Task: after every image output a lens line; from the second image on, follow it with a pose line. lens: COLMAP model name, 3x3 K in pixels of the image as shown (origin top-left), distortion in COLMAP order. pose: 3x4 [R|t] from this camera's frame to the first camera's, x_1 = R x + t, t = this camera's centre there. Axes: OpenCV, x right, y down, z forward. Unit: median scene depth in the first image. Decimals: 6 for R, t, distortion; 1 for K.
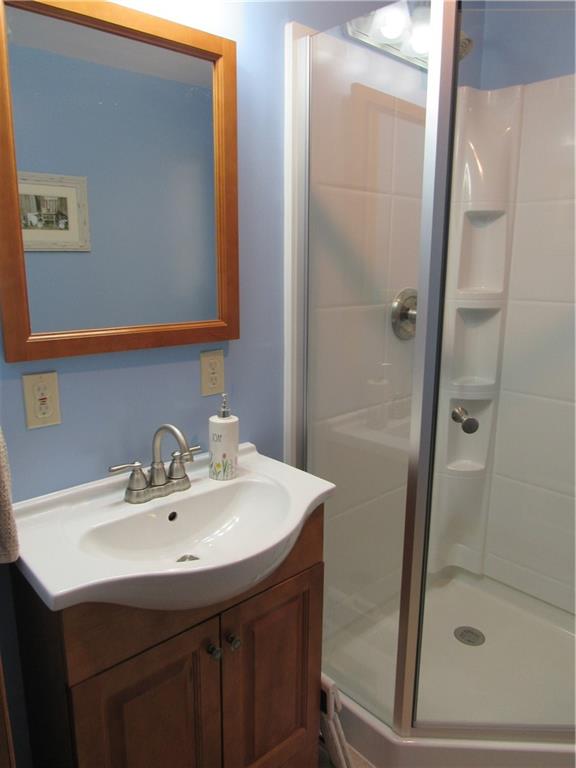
lens RADIAL K [[550.4, 0, 288.0], [0, 550.4, 384.0], [0, 0, 1]] dist [-0.028132, 0.006519]
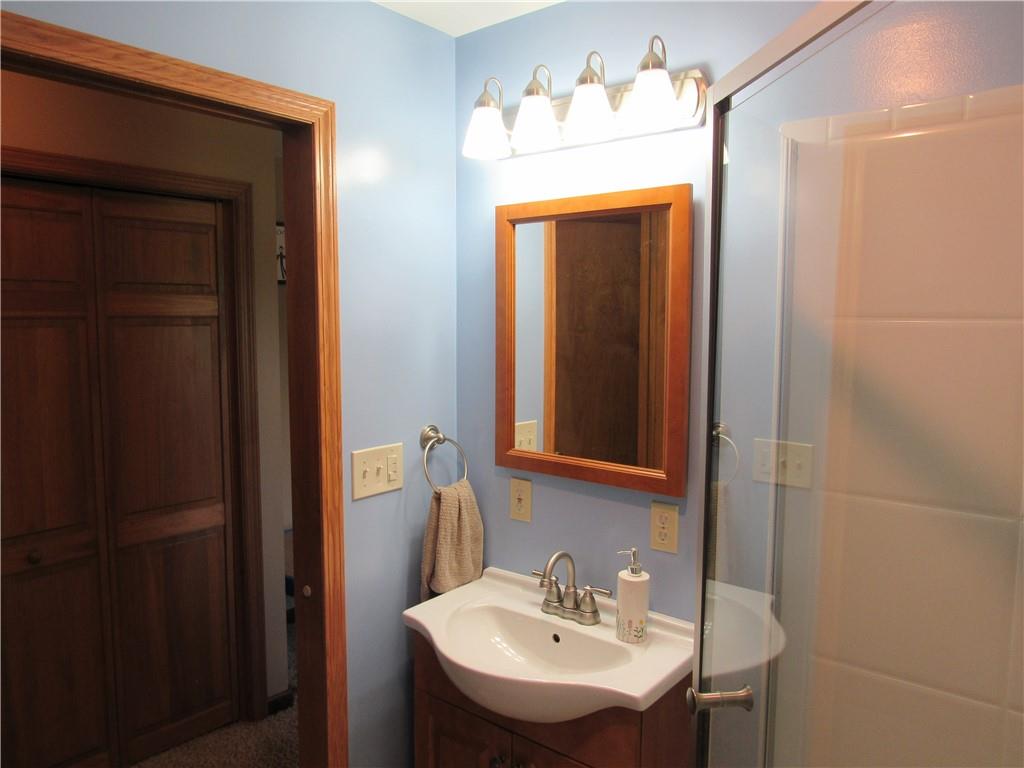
lens RADIAL K [[733.8, 0, 506.0], [0, 733.8, 383.7], [0, 0, 1]] dist [-0.028132, 0.006519]
pose [[0.162680, 0.086622, -0.982869, 1.104654], [-0.217771, 0.974725, 0.049860, -0.284938], [0.962347, 0.205929, 0.177432, 0.536423]]
